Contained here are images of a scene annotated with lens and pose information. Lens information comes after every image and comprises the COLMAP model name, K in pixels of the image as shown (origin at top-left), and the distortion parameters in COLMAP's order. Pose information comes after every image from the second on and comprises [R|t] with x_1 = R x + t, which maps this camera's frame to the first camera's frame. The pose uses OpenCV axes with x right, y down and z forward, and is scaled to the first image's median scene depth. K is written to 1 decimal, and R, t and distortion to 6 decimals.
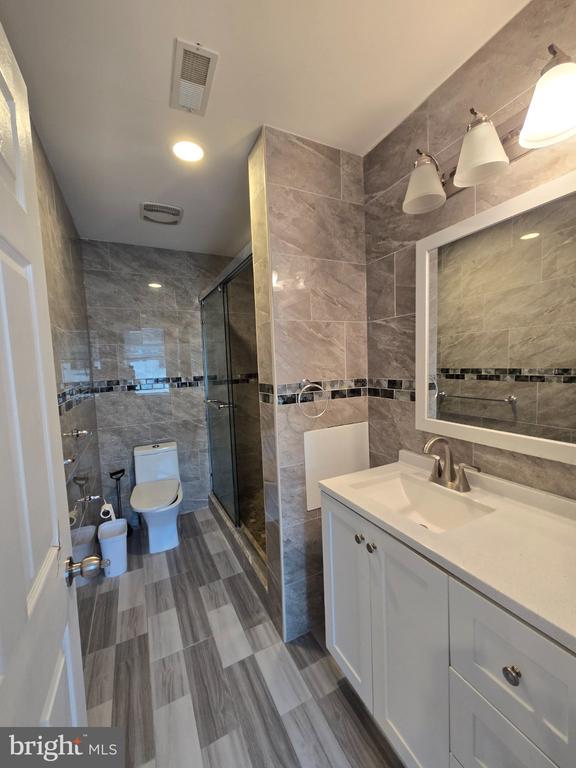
lens RADIAL K [[309.4, 0, 290.7], [0, 309.4, 389.4], [0, 0, 1]] dist [-0.000983, -0.000069]
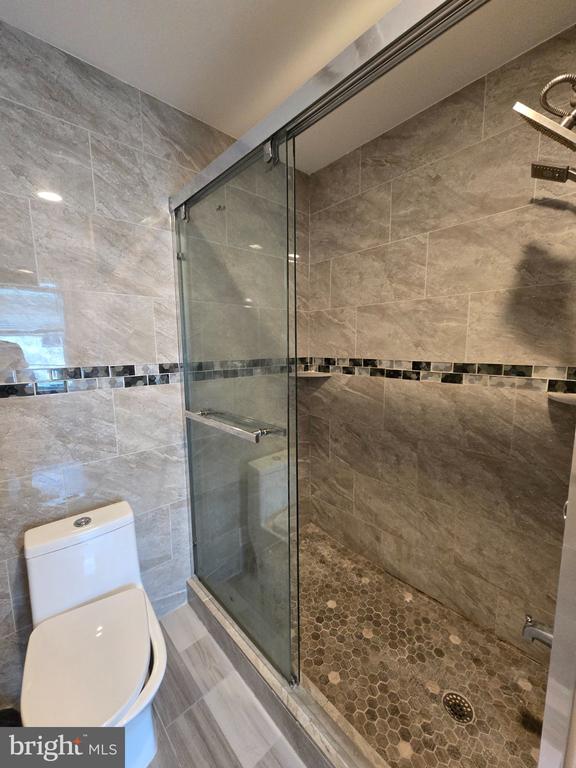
lens RADIAL K [[309.4, 0, 291.8], [0, 309.4, 388.5], [0, 0, 1]] dist [-0.000983, -0.000069]
pose [[0.962787, -0.009007, 0.270112, -0.438394], [-0.003290, 0.998980, 0.045037, -0.045826], [-0.270243, -0.044250, 0.961775, 0.829669]]
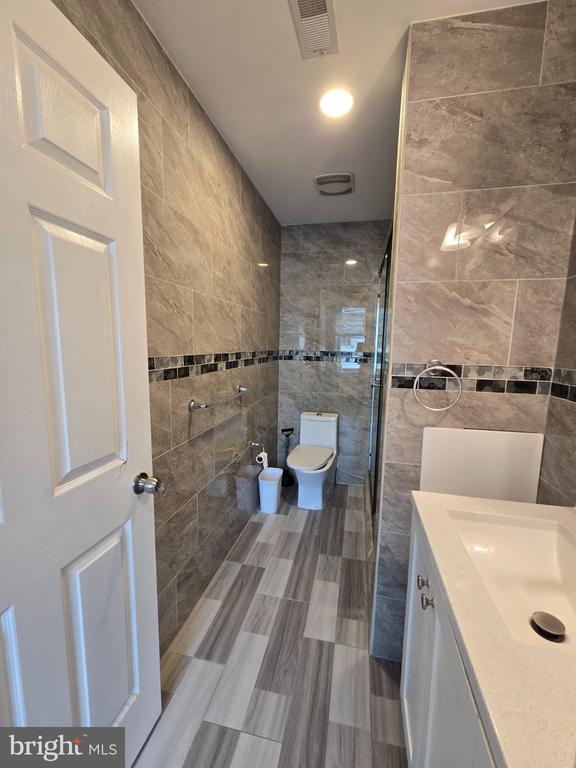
lens RADIAL K [[309.4, 0, 291.2], [0, 309.4, 387.8], [0, 0, 1]] dist [-0.000983, -0.000069]
pose [[0.778266, 0.140812, -0.611943, 0.220401], [-0.104230, 0.989982, 0.095242, 0.000320], [0.619224, -0.010341, 0.785146, 0.157689]]
